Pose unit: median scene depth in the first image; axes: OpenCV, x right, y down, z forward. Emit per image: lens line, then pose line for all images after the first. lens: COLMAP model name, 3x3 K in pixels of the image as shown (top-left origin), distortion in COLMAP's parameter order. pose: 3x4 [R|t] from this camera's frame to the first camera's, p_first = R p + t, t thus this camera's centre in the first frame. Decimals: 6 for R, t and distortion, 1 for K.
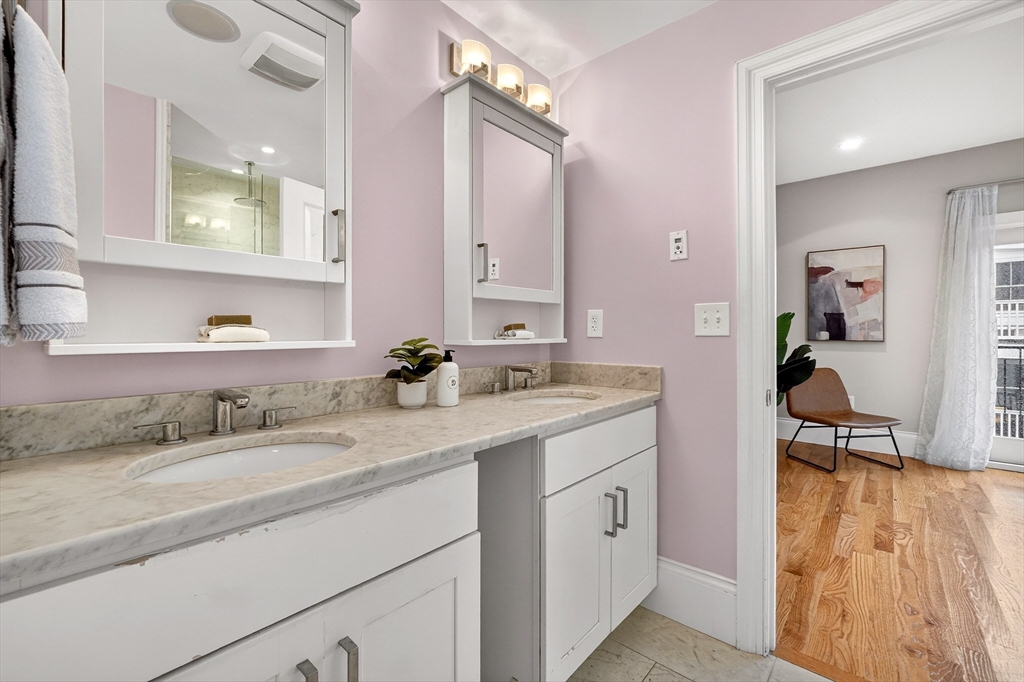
lens RADIAL K [[441.7, 0, 510.3], [0, 441.7, 332.5], [0, 0, 1]] dist [-0.017940, 0.006034]
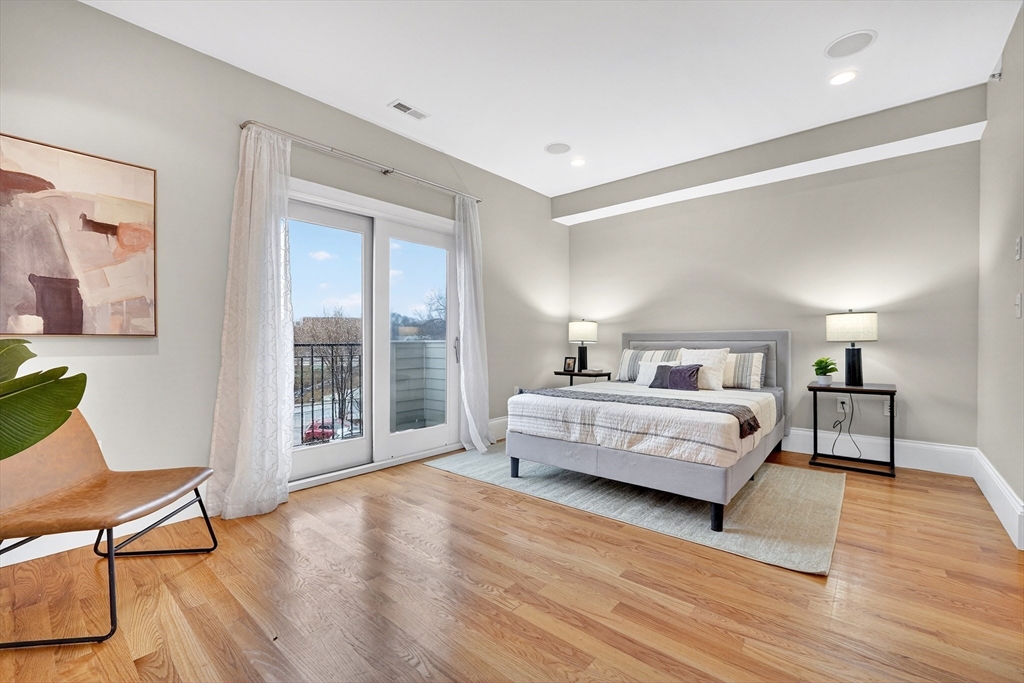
lens RADIAL K [[441.7, 0, 515.4], [0, 441.7, 343.3], [0, 0, 1]] dist [-0.017940, 0.006034]
pose [[-0.007103, -0.015027, 0.999862, 0.260362], [-0.006327, 0.999868, 0.014982, 0.018285], [-0.999955, -0.006220, -0.007197, 0.510186]]
